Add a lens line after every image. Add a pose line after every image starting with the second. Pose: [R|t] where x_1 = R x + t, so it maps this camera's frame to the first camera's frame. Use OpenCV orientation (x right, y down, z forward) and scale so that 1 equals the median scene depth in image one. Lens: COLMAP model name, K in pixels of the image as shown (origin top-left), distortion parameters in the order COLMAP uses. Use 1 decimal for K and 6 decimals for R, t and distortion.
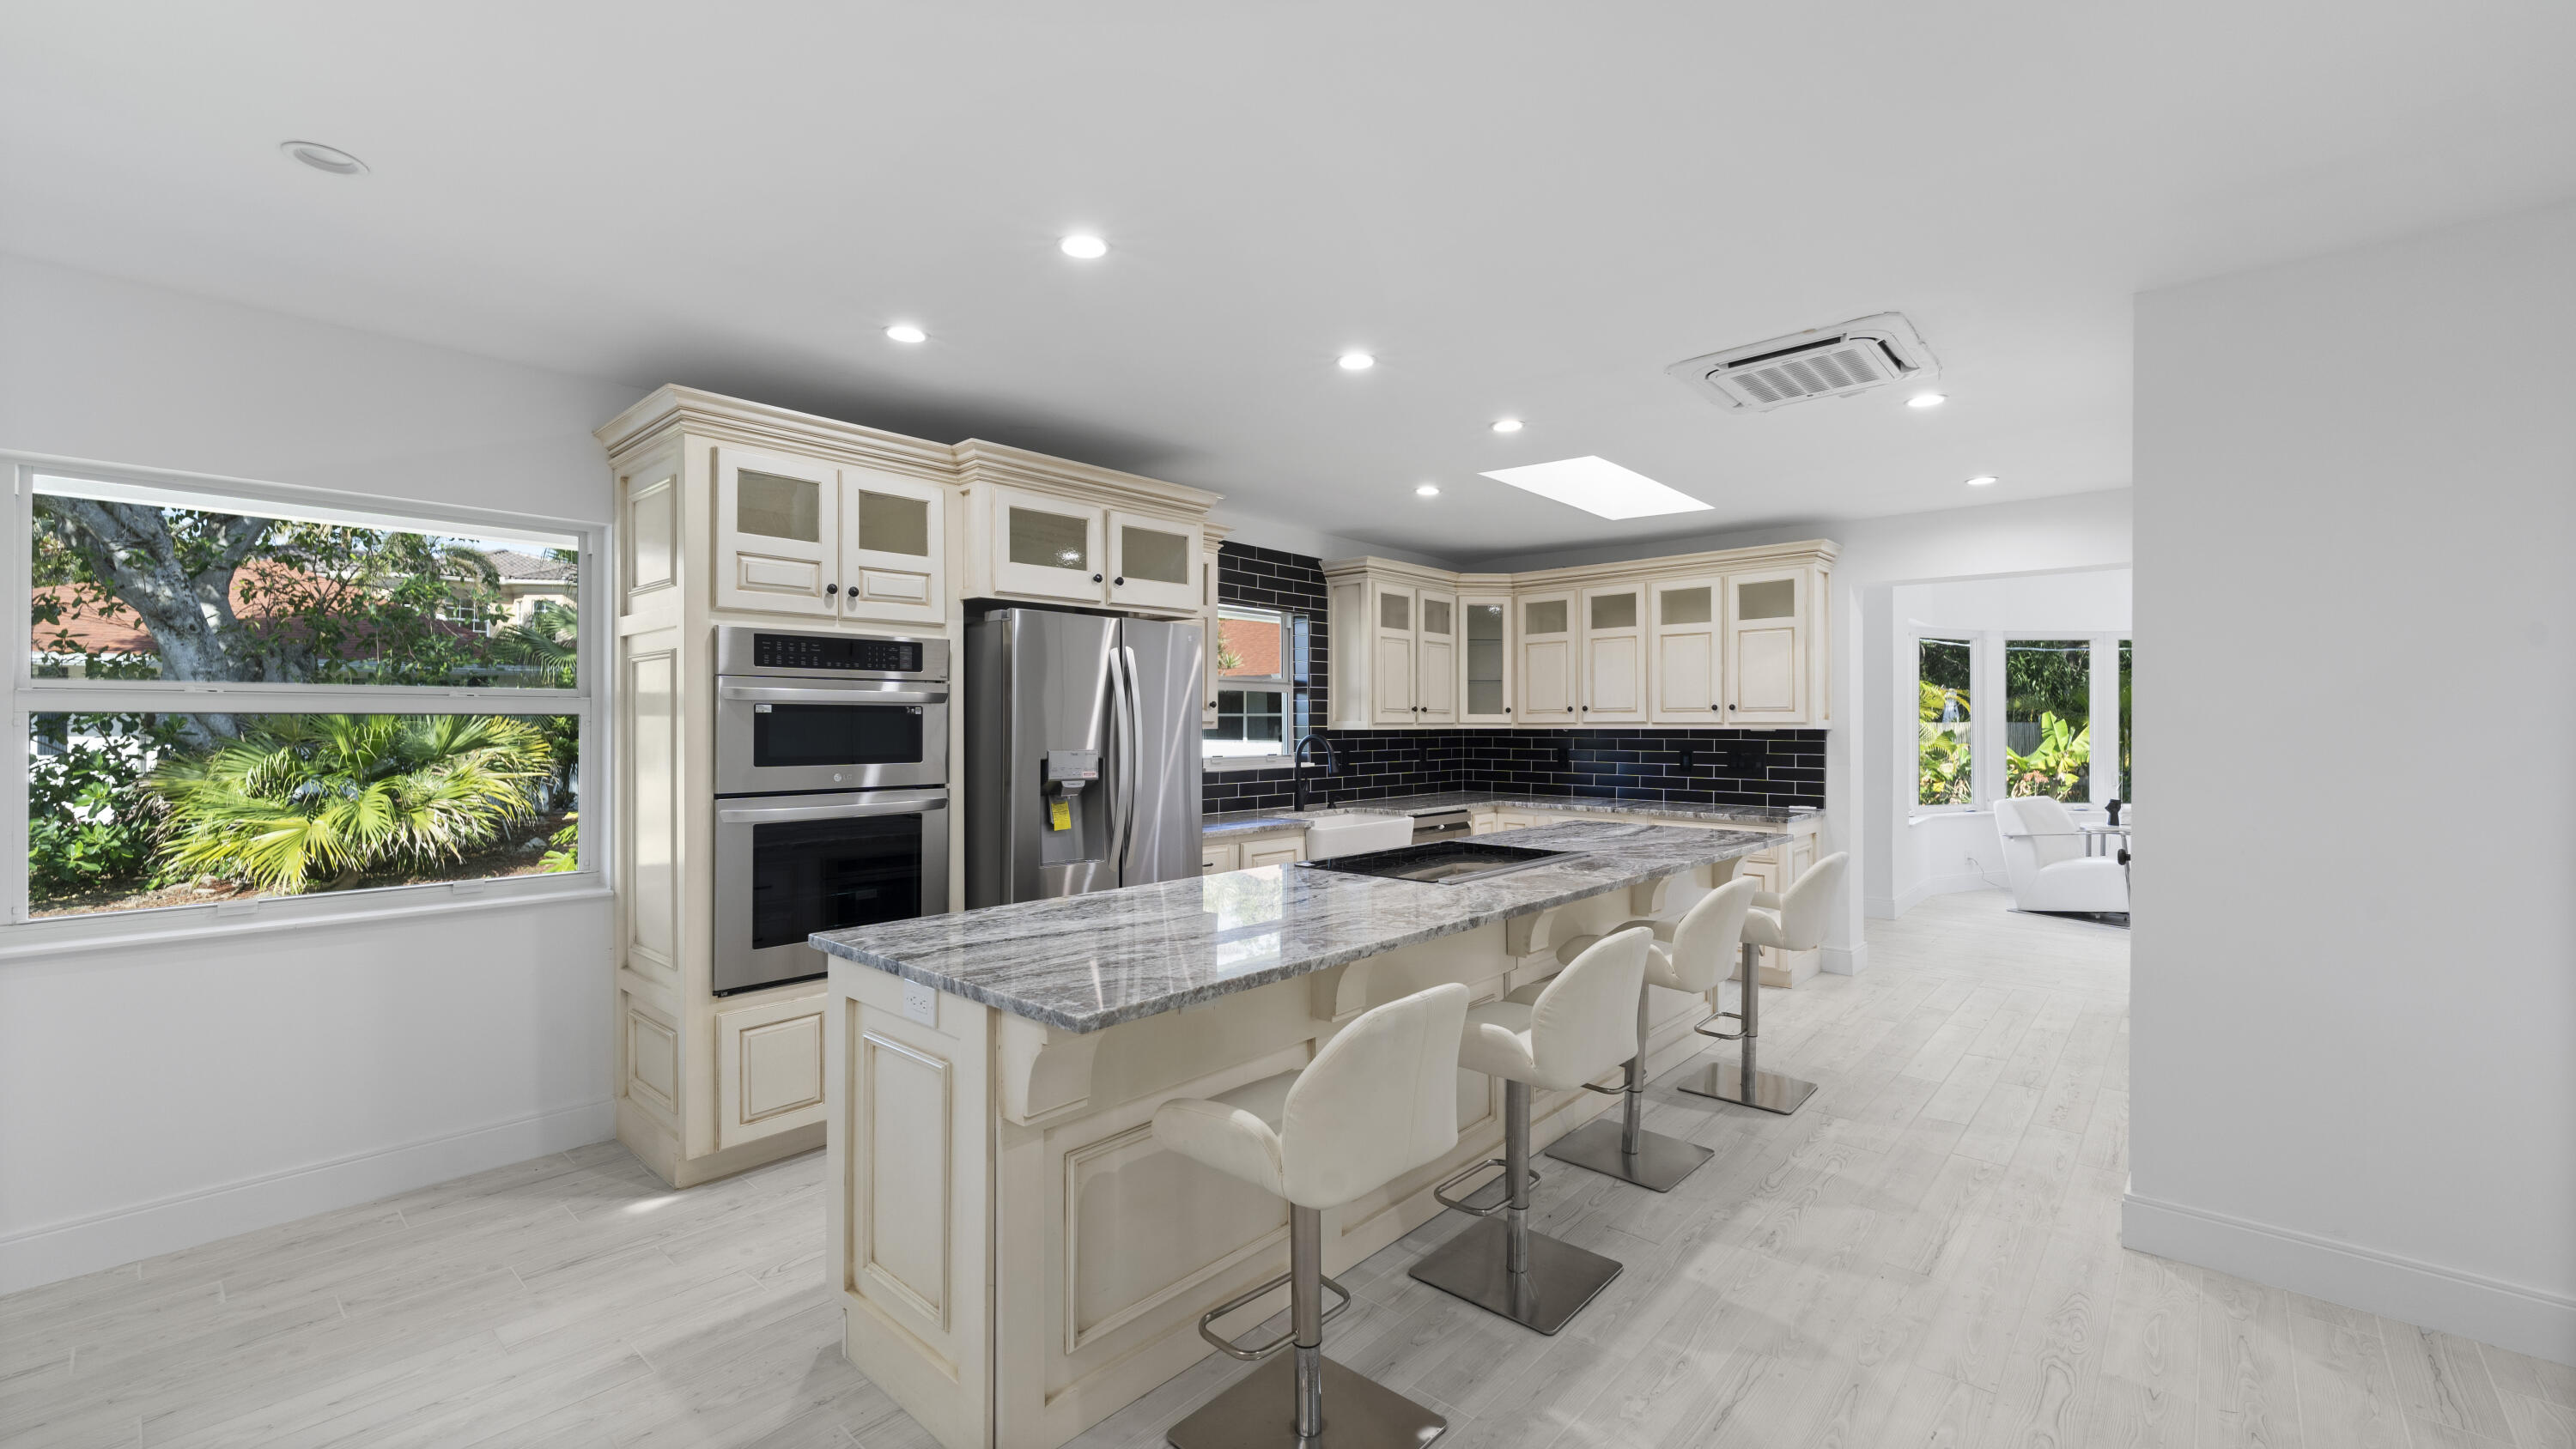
lens RADIAL K [[1052.3, 0, 1278.8], [0, 1052.3, 720.6], [0, 0, 1]] dist [-0.002332, -0.000033]
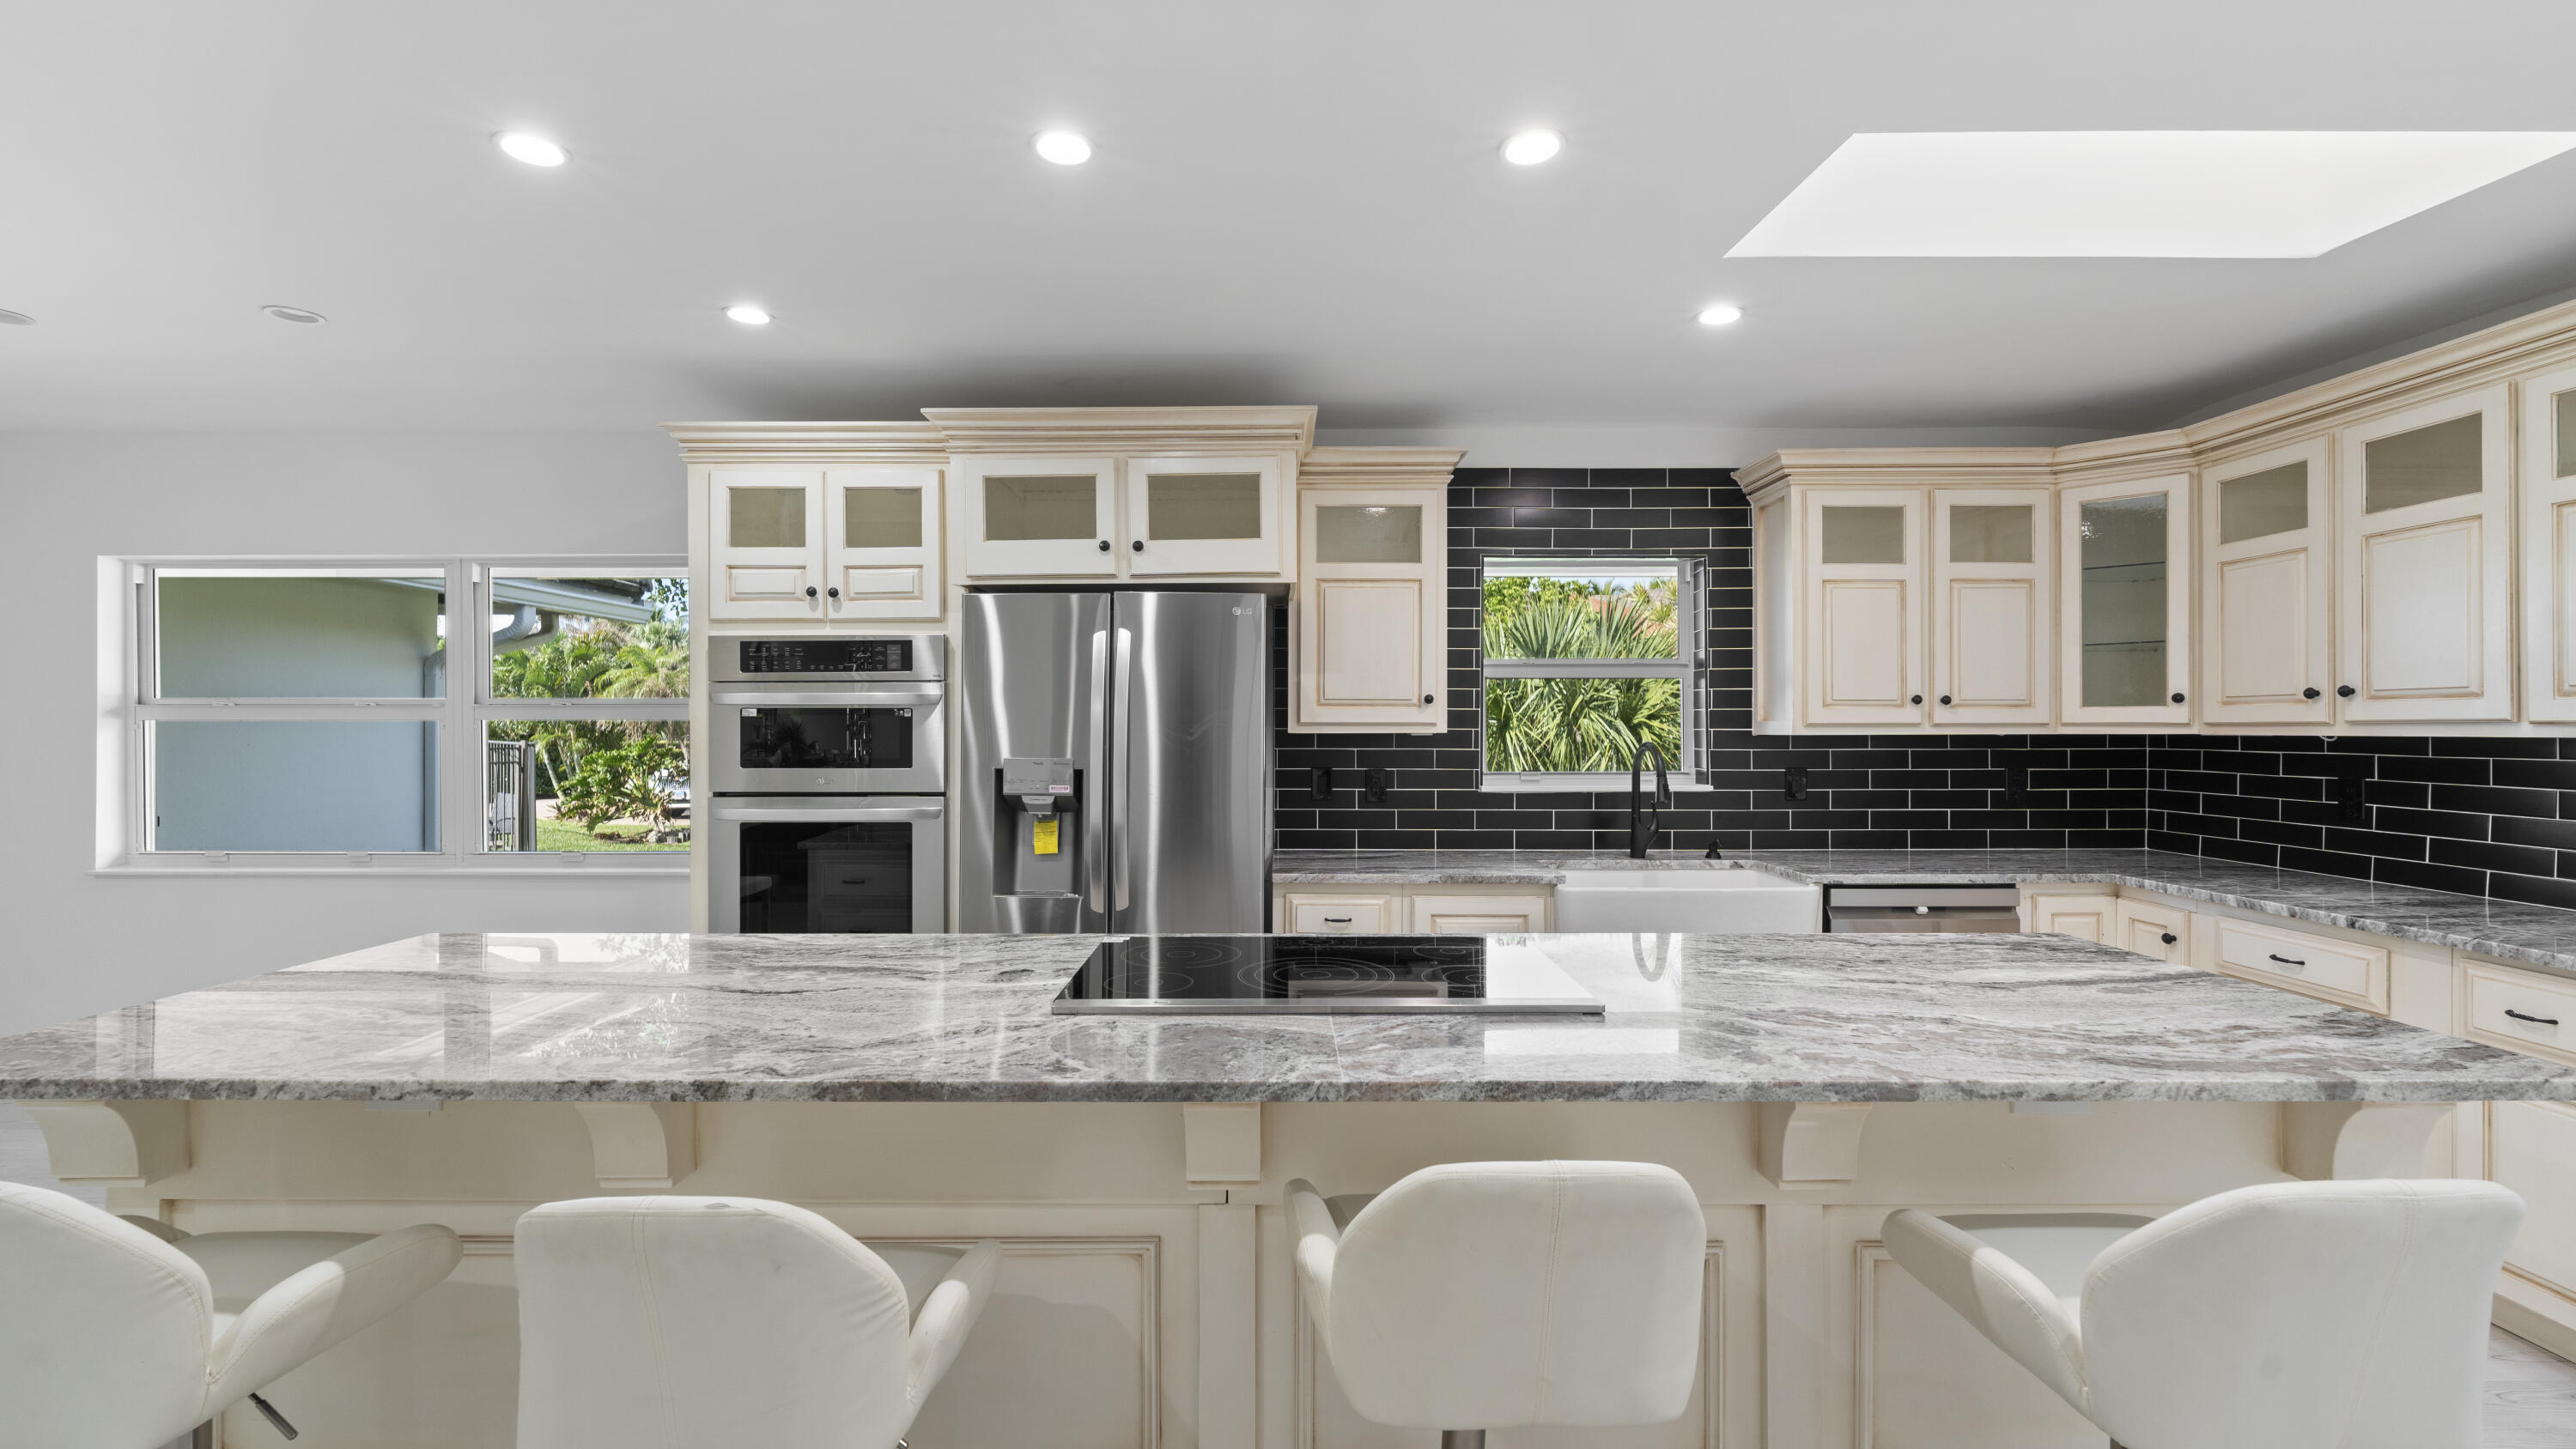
lens RADIAL K [[1052.3, 0, 1282.5], [0, 1052.3, 732.1], [0, 0, 1]] dist [-0.002332, -0.000033]
pose [[0.661837, 0.003863, -0.749638, 0.371351], [0.003954, 0.999955, 0.008644, 0.000545], [0.749638, -0.008685, 0.661792, 0.403630]]
